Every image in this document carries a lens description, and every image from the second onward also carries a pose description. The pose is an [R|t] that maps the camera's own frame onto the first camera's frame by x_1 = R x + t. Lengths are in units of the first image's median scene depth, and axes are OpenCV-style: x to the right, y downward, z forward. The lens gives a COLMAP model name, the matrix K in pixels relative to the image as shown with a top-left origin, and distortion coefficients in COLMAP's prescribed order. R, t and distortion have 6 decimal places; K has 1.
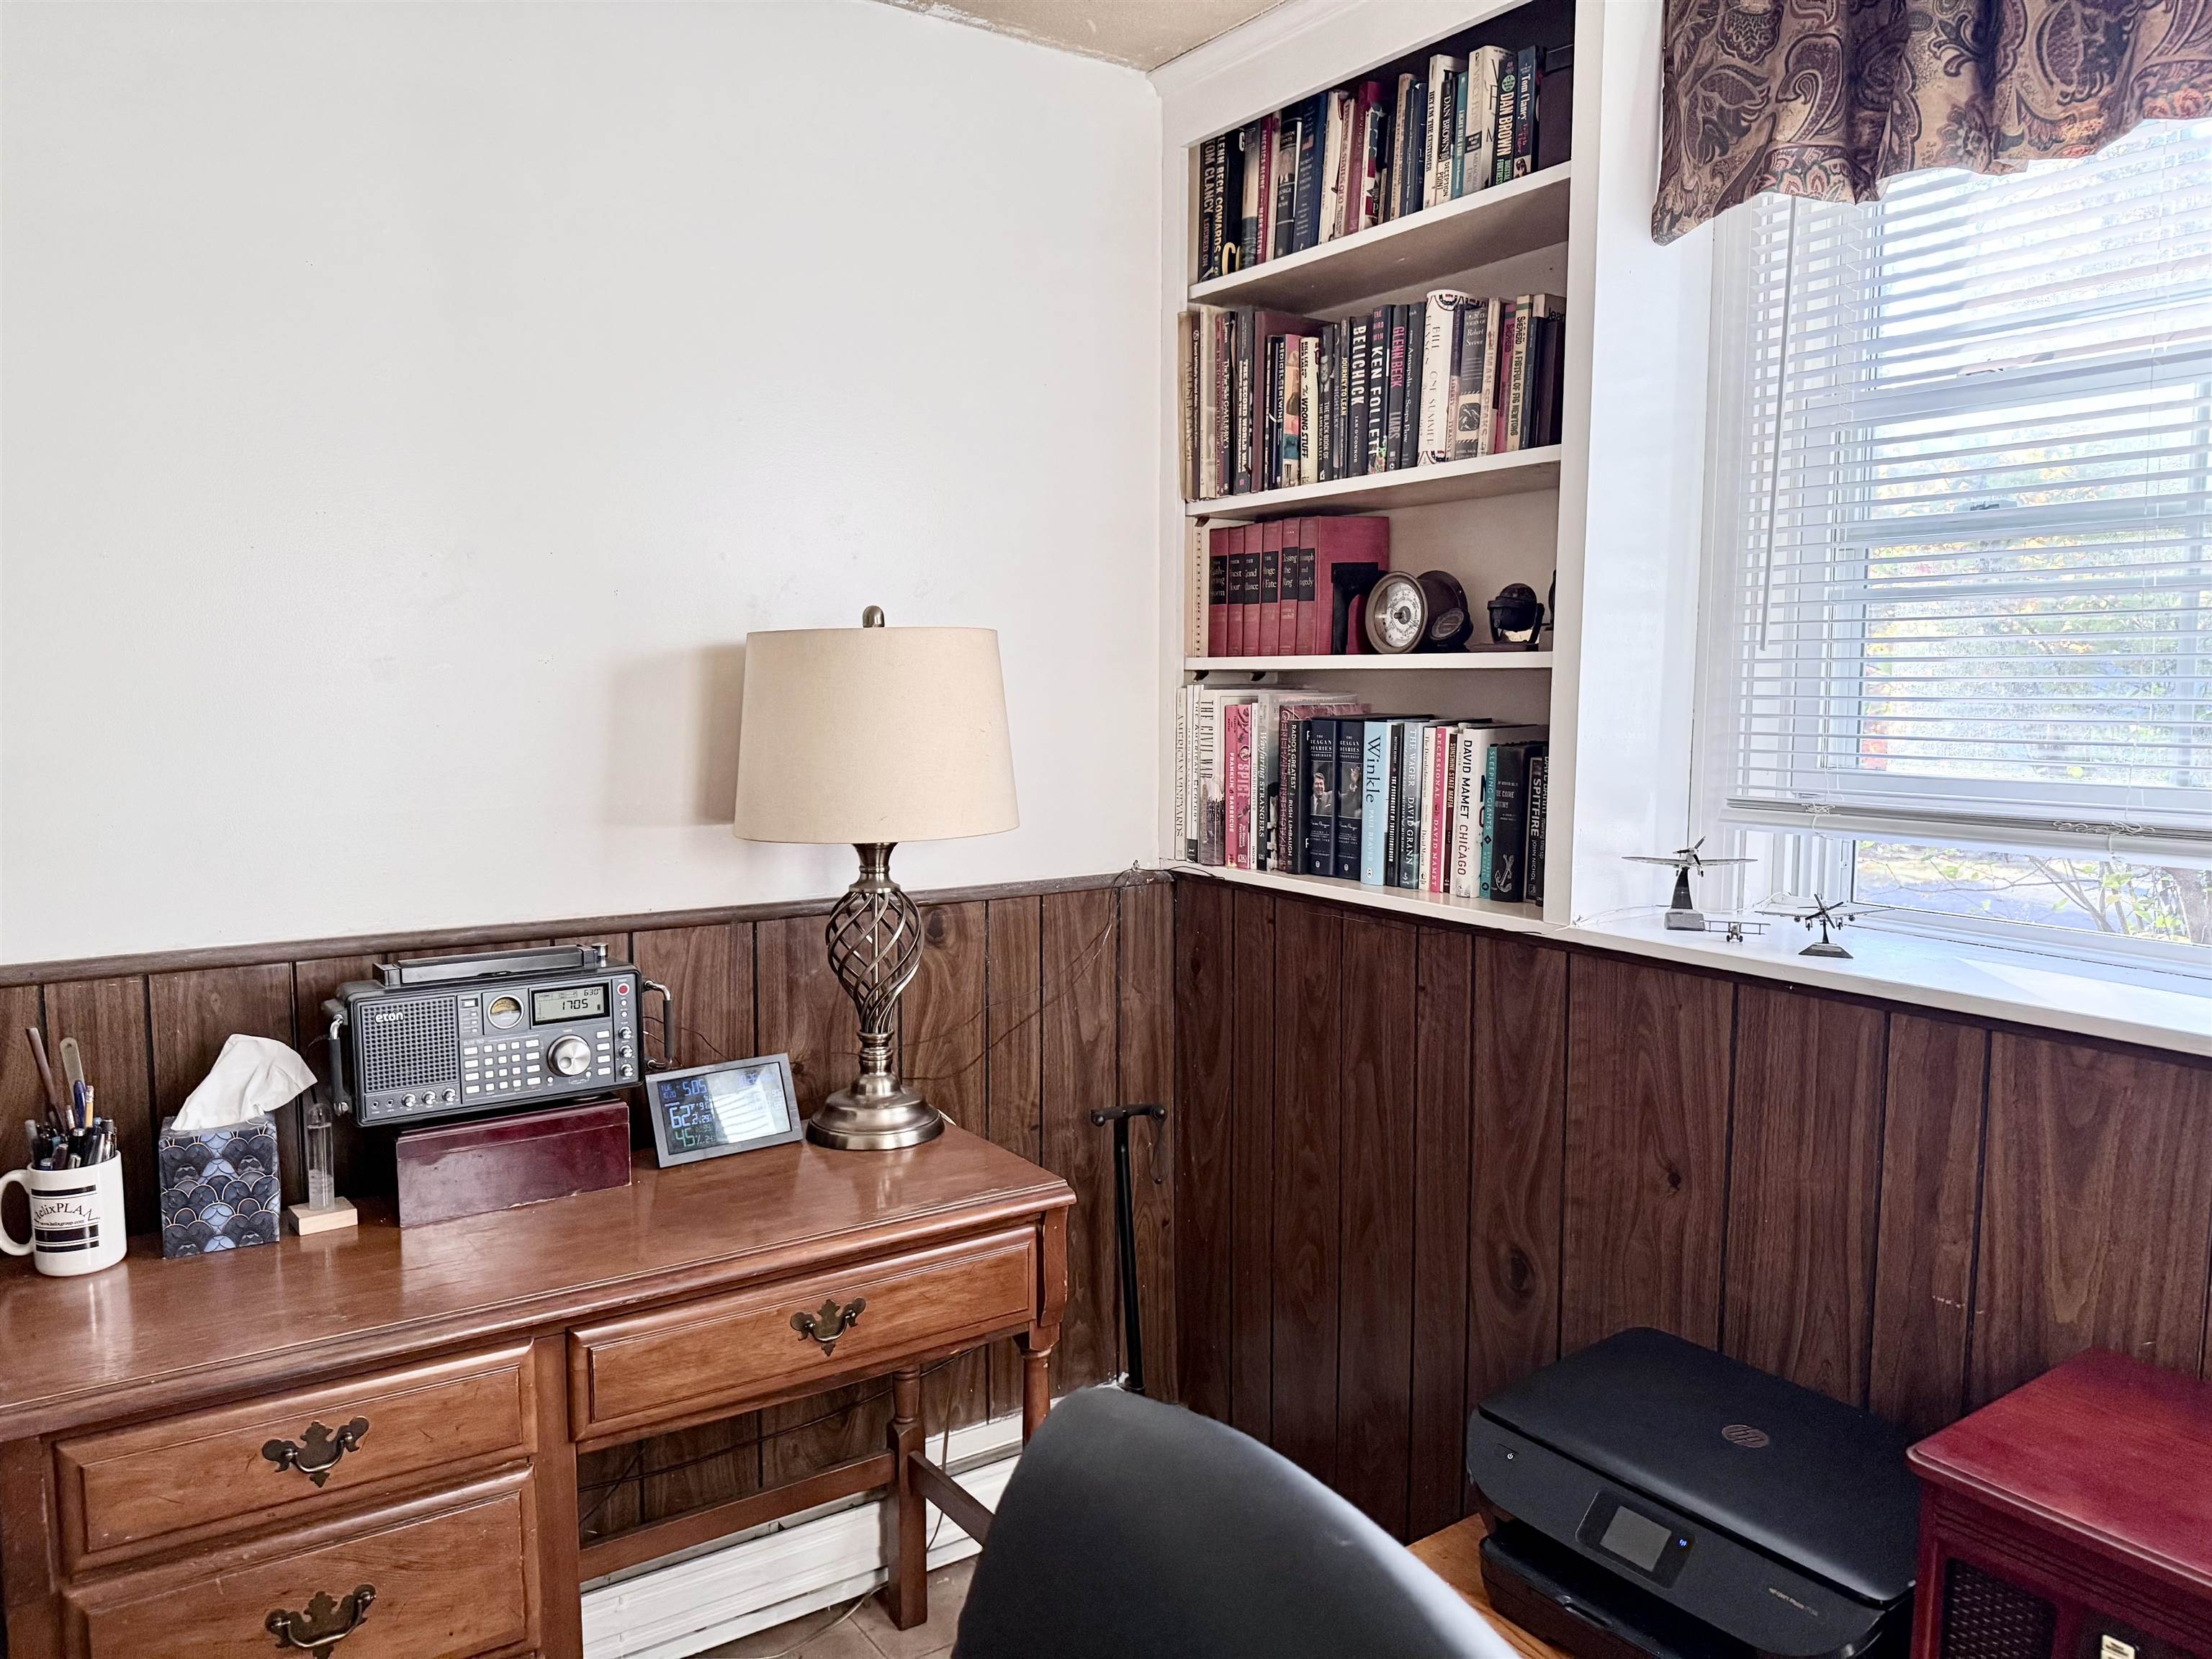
lens RADIAL K [[1602.7, 0, 1105.6], [0, 1602.7, 824.0], [0, 0, 1]] dist [0.002879, -0.003040]
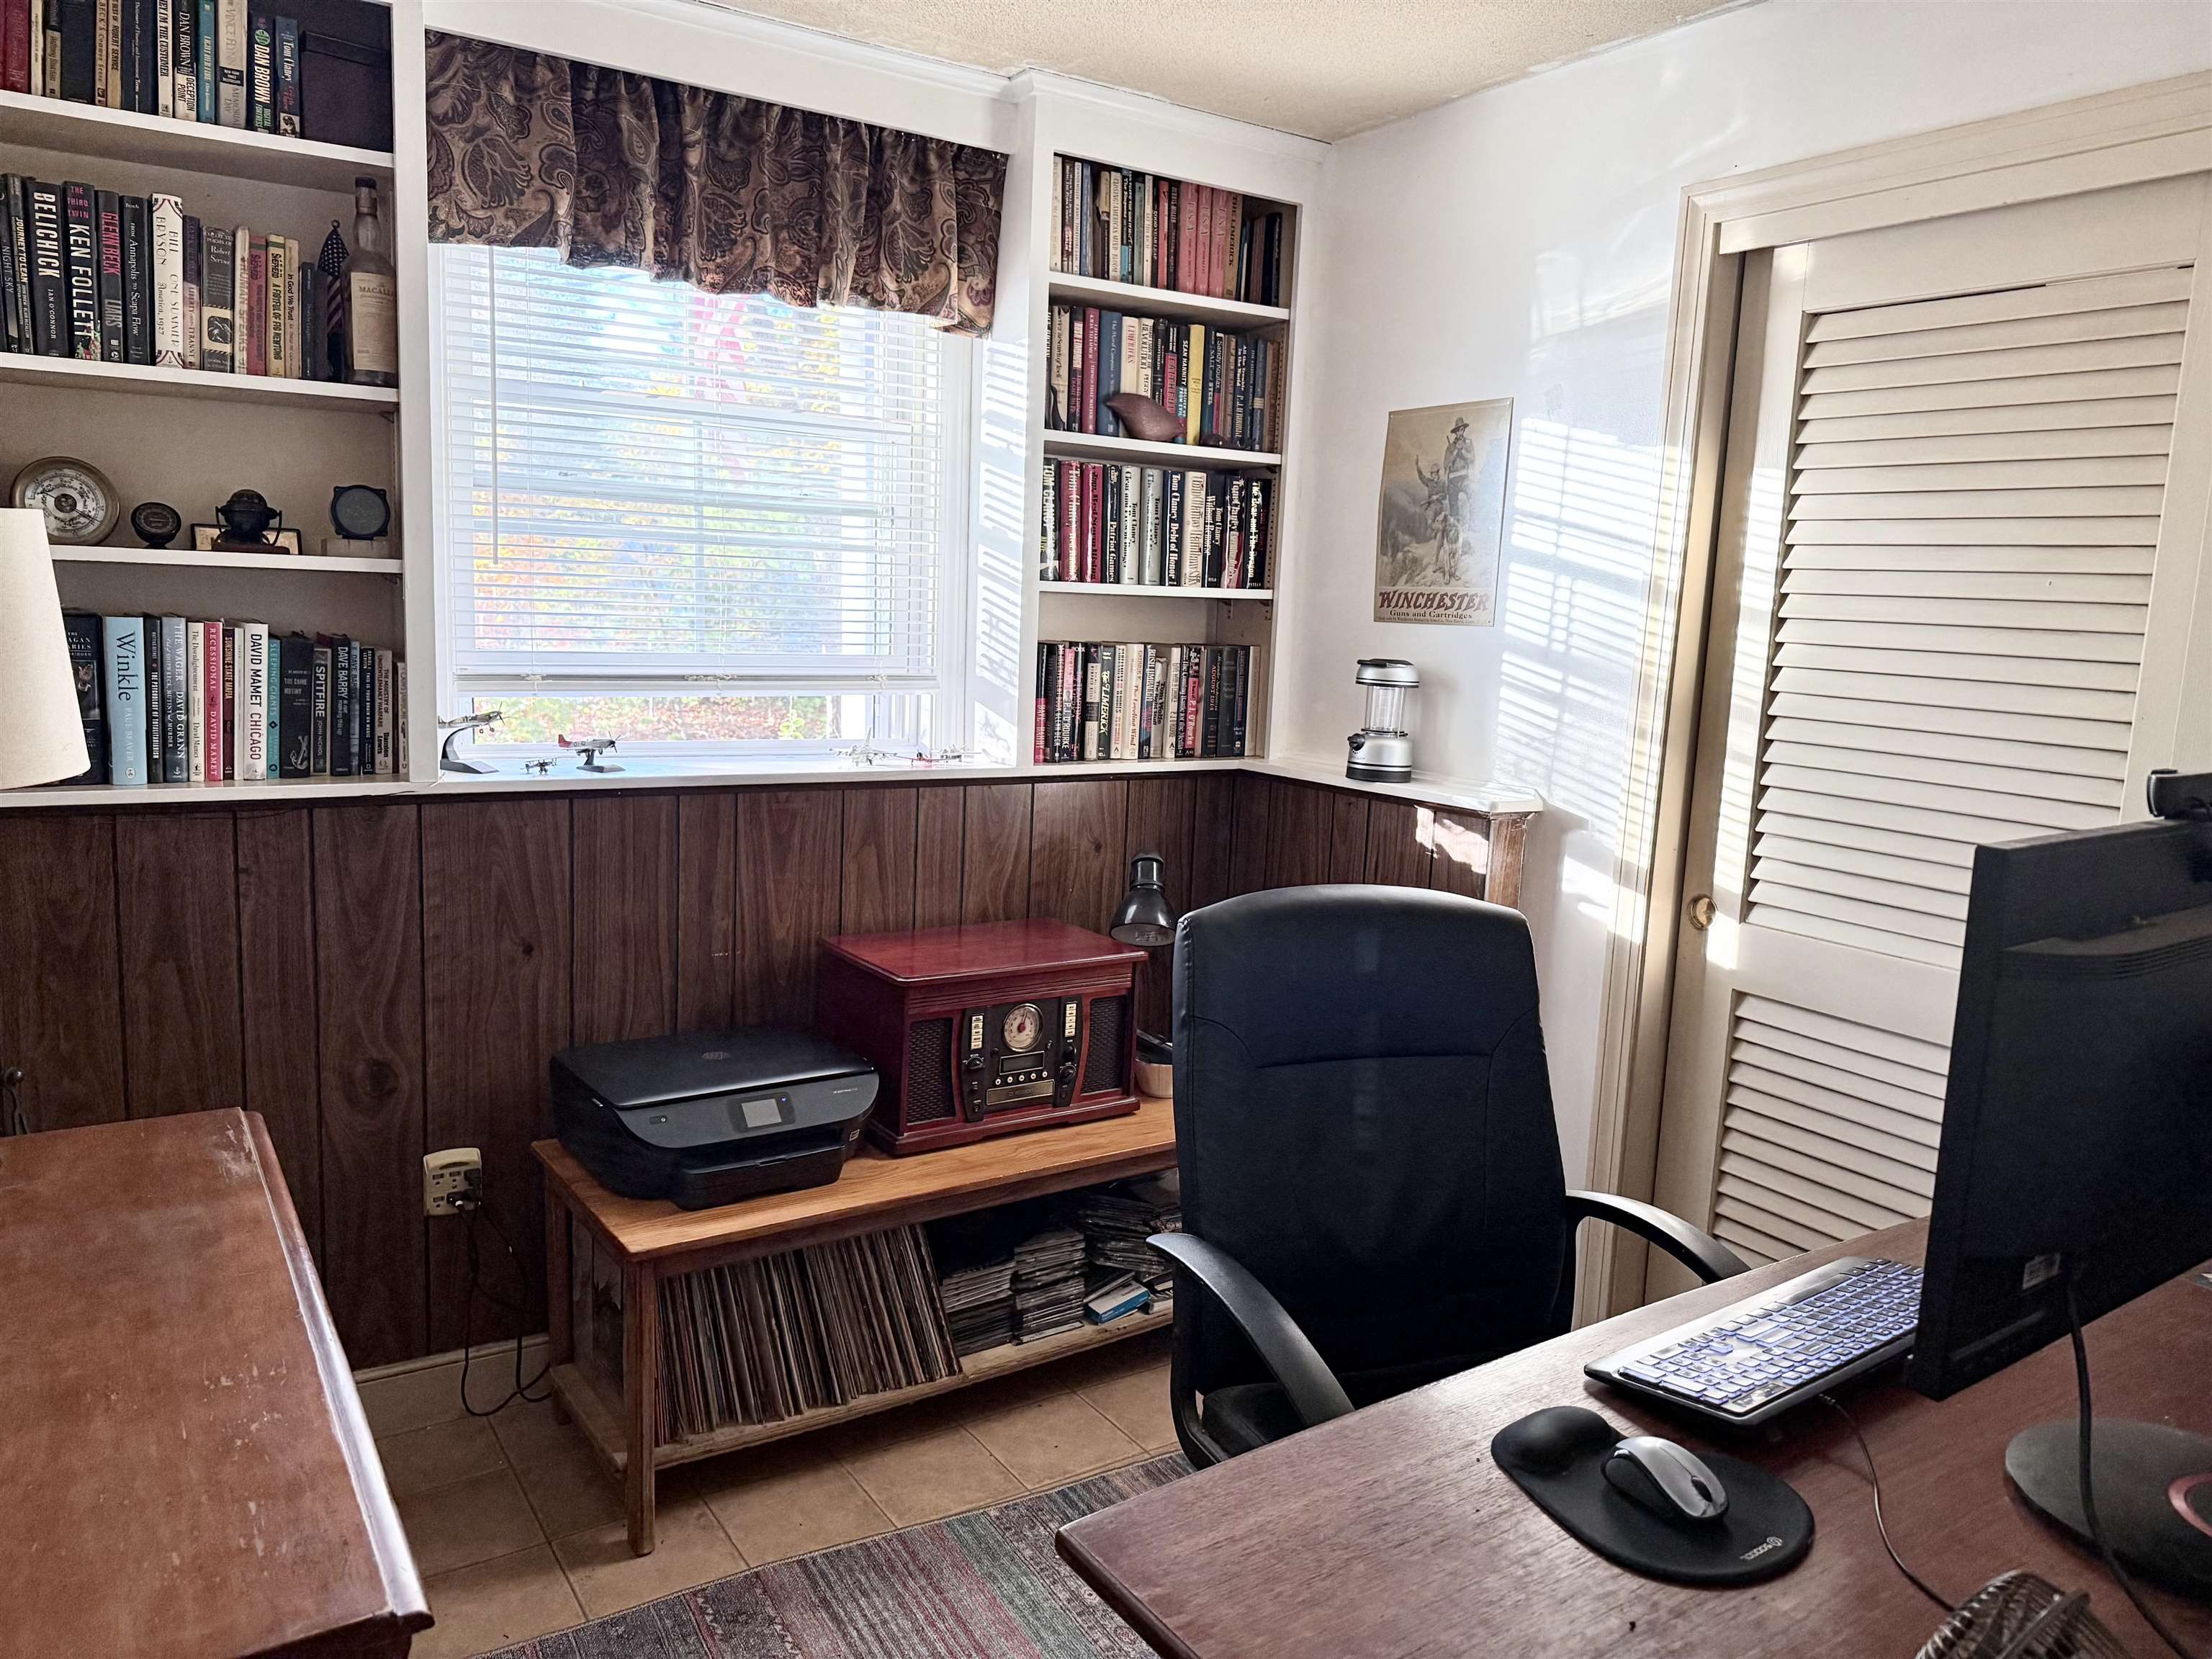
lens RADIAL K [[1544.8, 0, 1112.5], [0, 1544.8, 832.1], [0, 0, 1]] dist [0.054108, -0.055515]
pose [[-0.001664, -0.137931, 0.990440, -0.855901], [0.067410, 0.988173, 0.137729, -0.027287], [-0.997724, 0.066994, 0.007653, 0.423494]]
